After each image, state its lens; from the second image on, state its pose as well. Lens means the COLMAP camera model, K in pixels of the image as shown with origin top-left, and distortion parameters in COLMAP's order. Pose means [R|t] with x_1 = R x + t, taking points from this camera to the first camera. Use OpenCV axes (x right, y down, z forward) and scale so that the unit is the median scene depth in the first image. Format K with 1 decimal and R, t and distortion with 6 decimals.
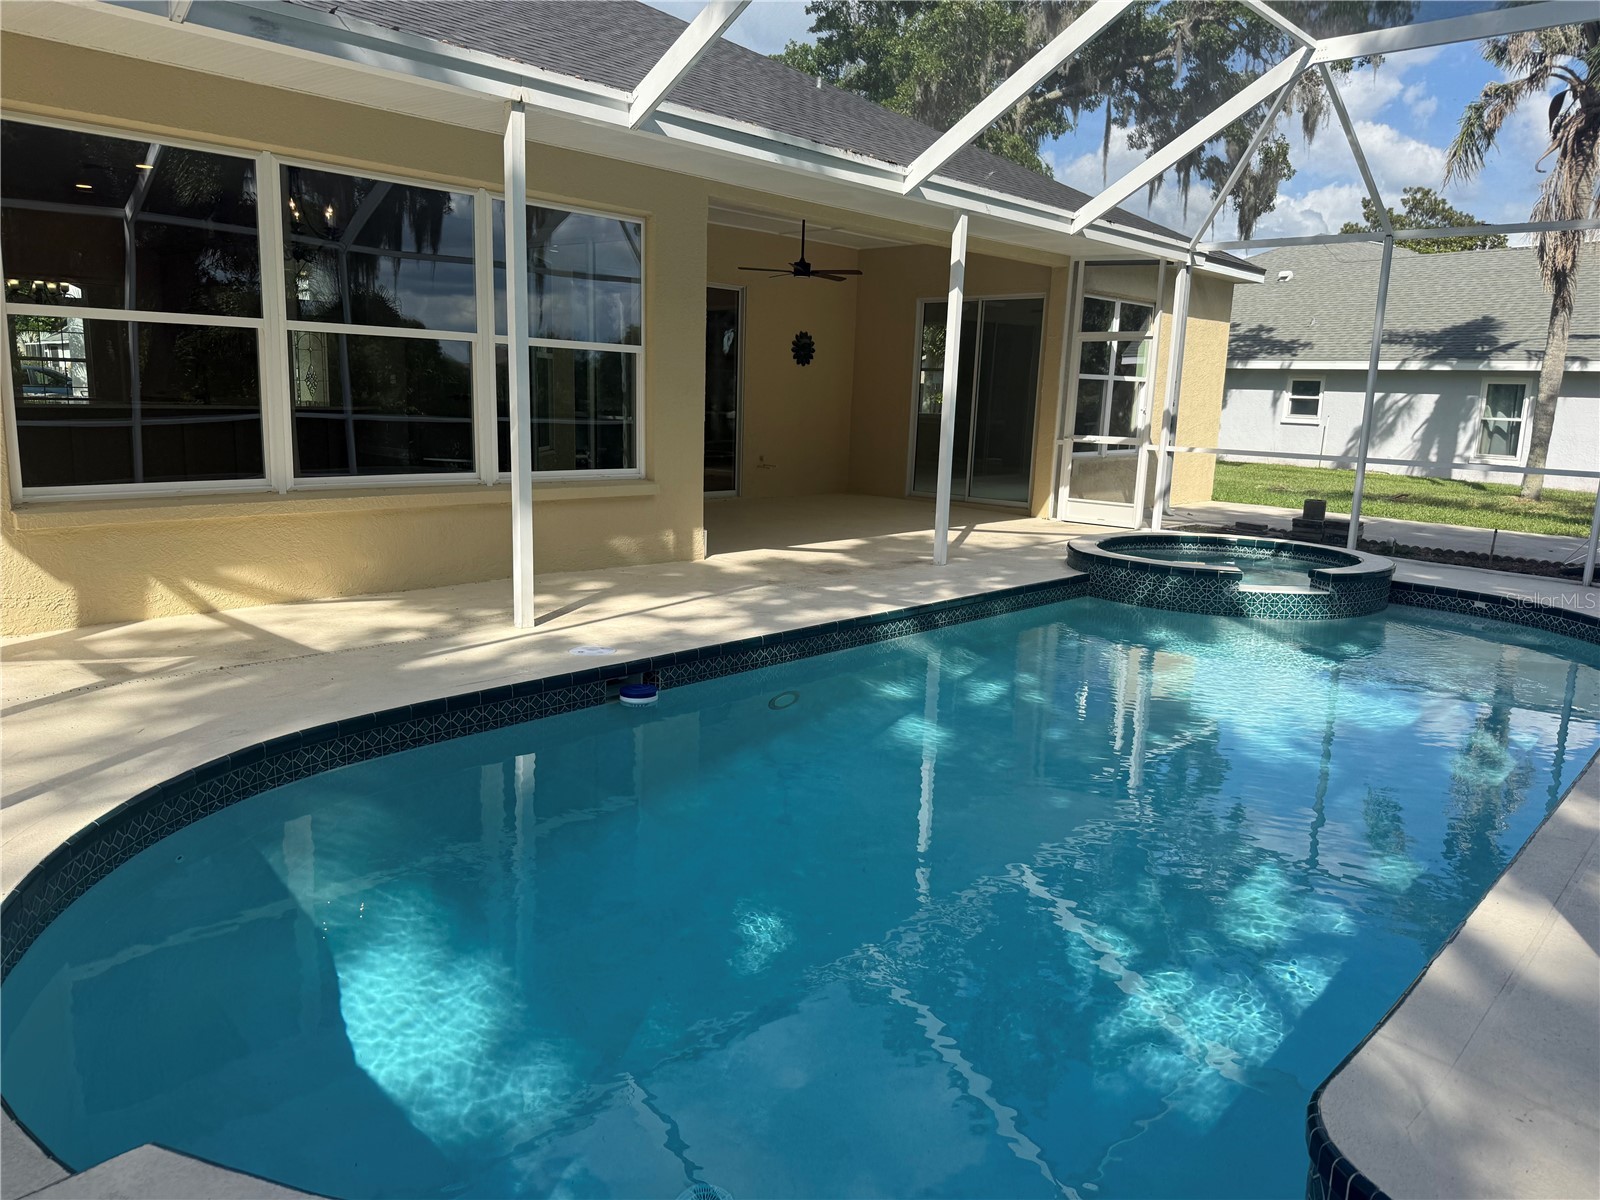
lens RADIAL K [[1131.9, 0, 794.3], [0, 1131.9, 603.6], [0, 0, 1]] dist [0.036640, -0.031270]
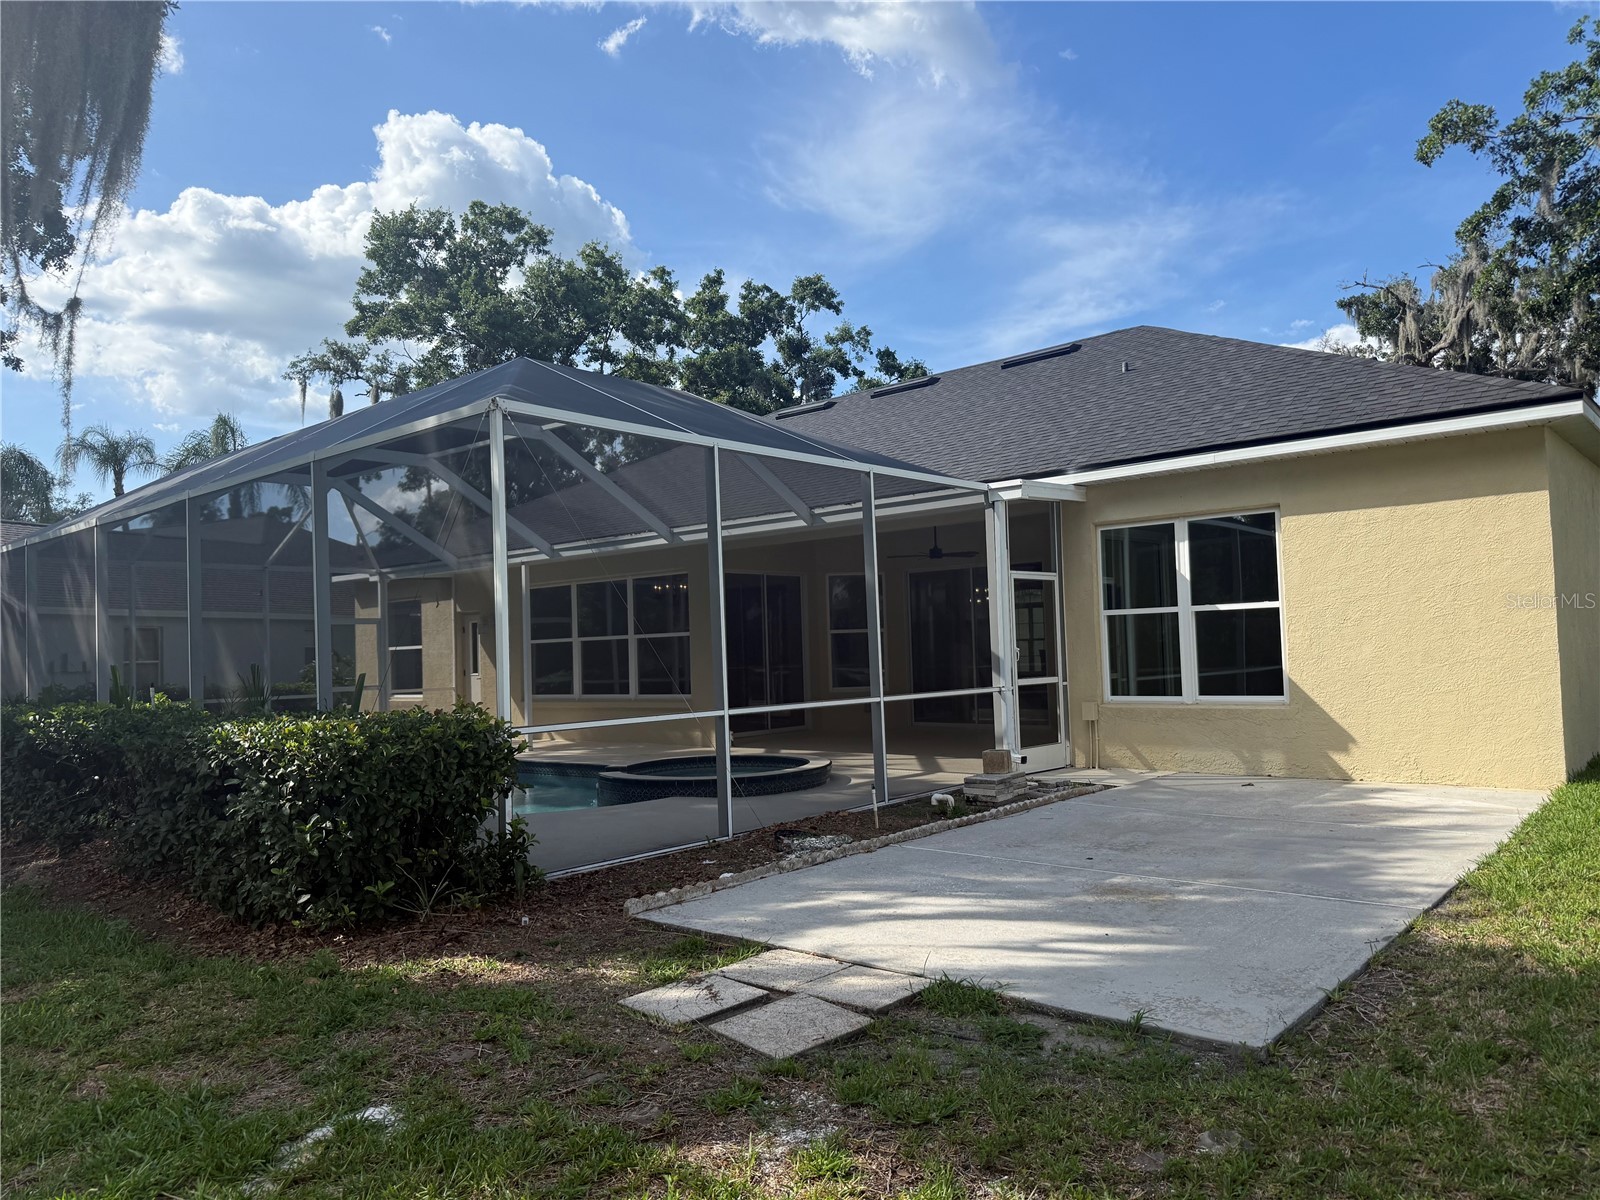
lens RADIAL K [[1131.9, 0, 812.7], [0, 1131.9, 602.2], [0, 0, 1]] dist [0.036640, -0.031270]
pose [[0.053764, -0.074734, -0.995753, 1.973157], [-0.145858, 0.985912, -0.081871, -0.161120], [0.987844, 0.149640, 0.042106, 1.213609]]
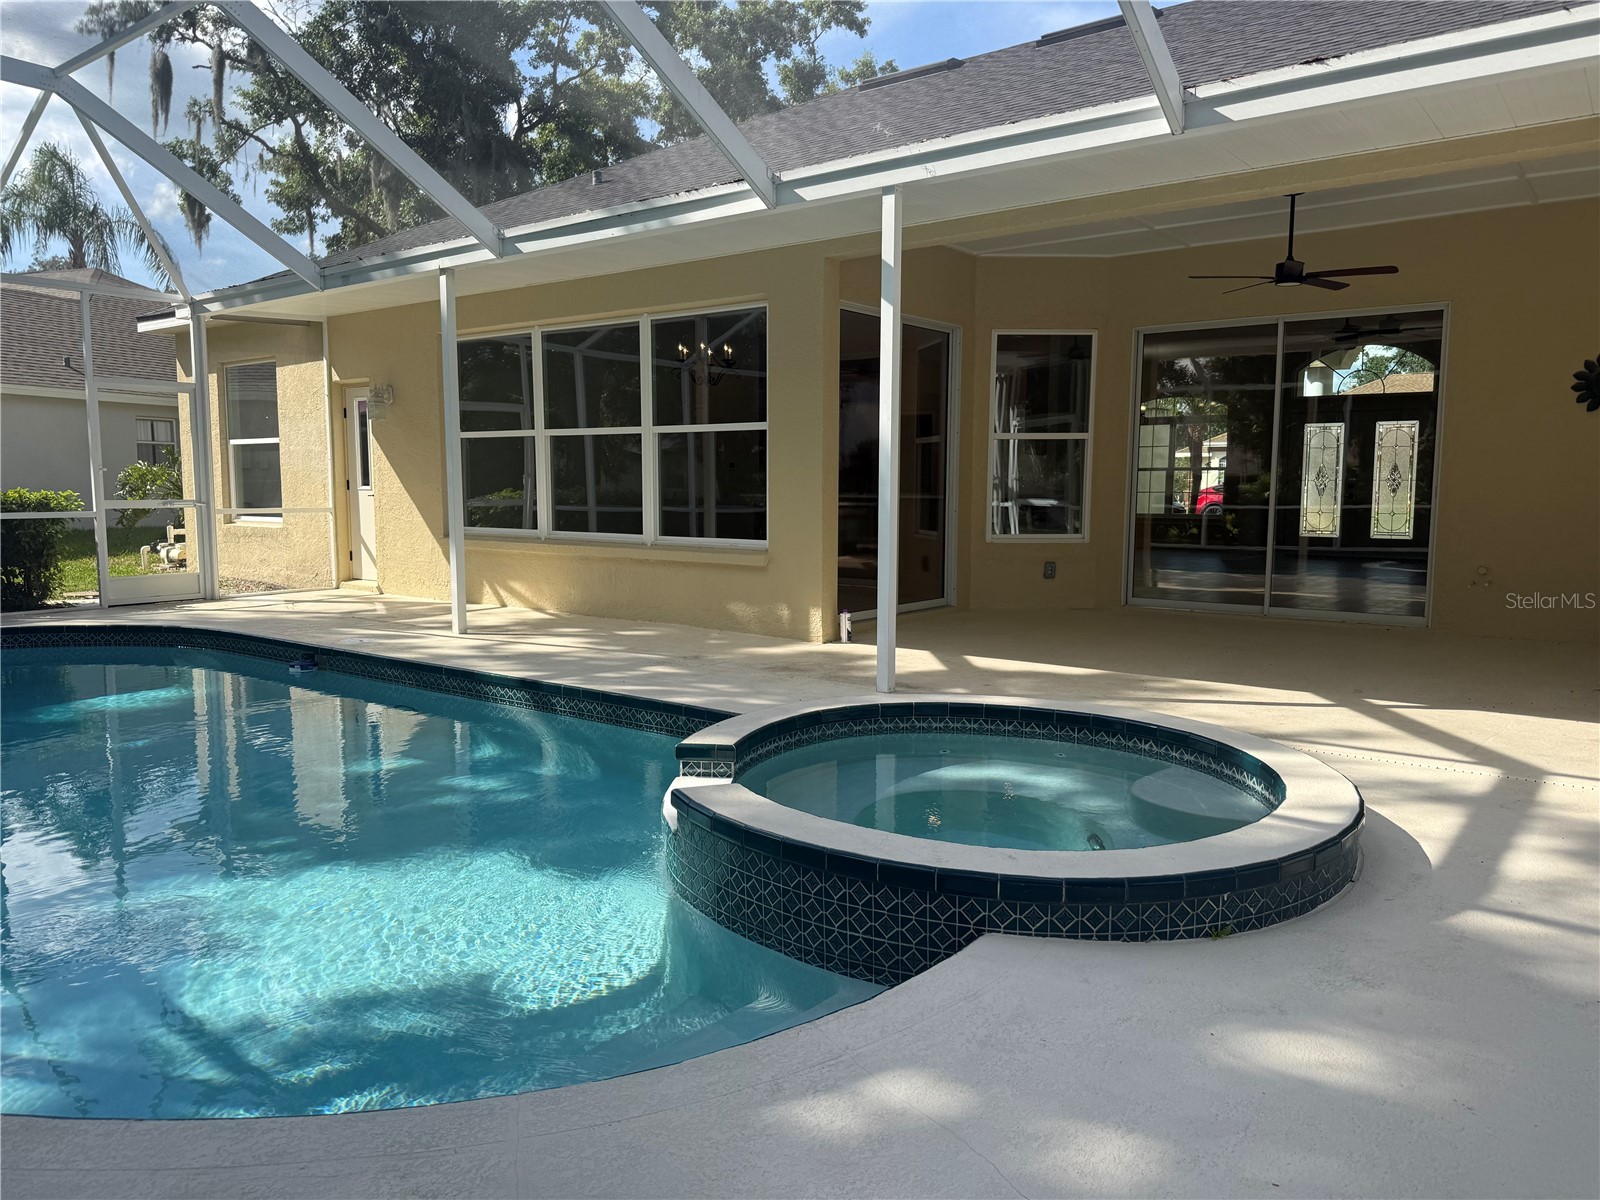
lens RADIAL K [[1131.9, 0, 795.2], [0, 1131.9, 614.9], [0, 0, 1]] dist [0.036640, -0.031270]
pose [[0.097995, 0.084906, -0.991558, 0.965589], [-0.181245, 0.981214, 0.066108, -0.137543], [0.978544, 0.173236, 0.111542, 1.017989]]
